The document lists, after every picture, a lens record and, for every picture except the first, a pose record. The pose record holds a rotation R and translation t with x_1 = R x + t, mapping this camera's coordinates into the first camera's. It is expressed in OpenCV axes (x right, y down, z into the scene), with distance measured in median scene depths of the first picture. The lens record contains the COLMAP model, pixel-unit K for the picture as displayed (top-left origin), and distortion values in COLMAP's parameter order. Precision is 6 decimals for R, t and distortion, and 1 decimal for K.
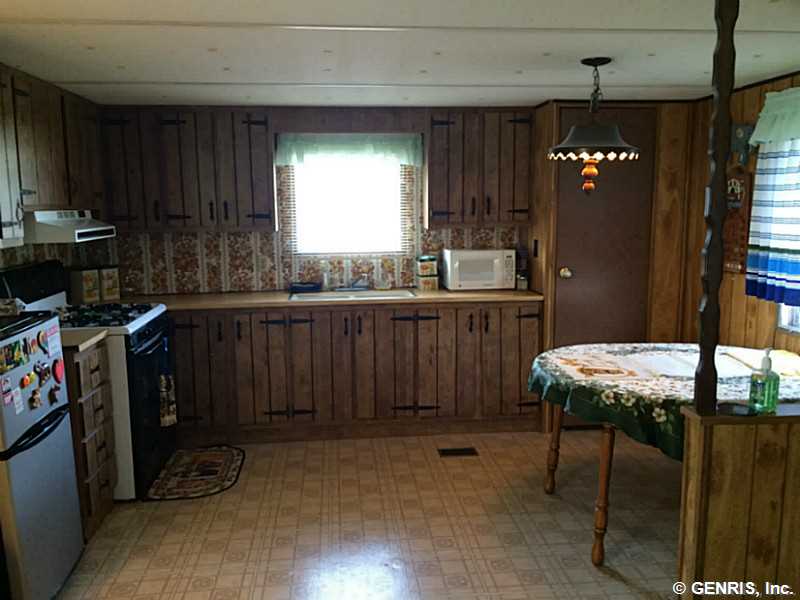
lens RADIAL K [[677.9, 0, 399.4], [0, 677.9, 301.7], [0, 0, 1]] dist [0.037327, -0.002952]
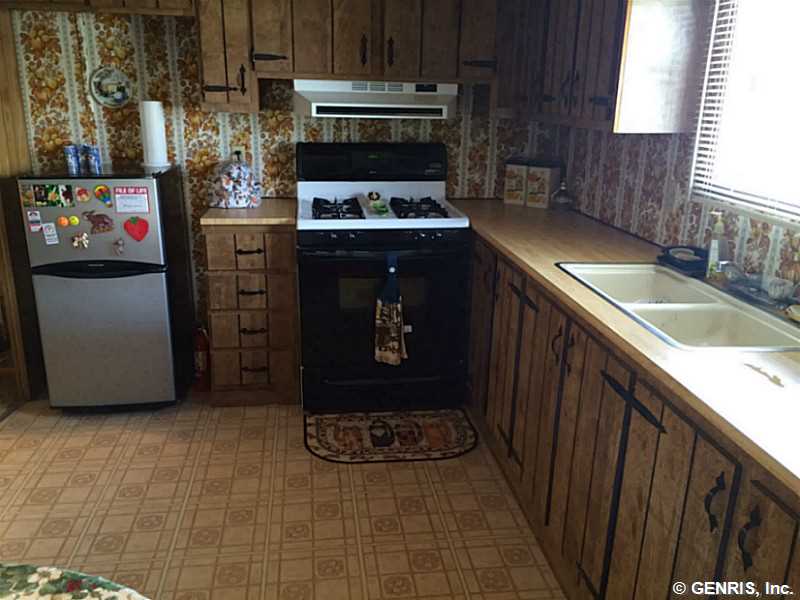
lens RADIAL K [[677.9, 0, 399.7], [0, 677.9, 298.5], [0, 0, 1]] dist [0.037327, -0.002952]
pose [[0.040628, 0.309249, -0.950113, 0.378733], [-0.169168, 0.939299, 0.298496, -0.124130], [0.984749, 0.148601, 0.090477, 0.893635]]
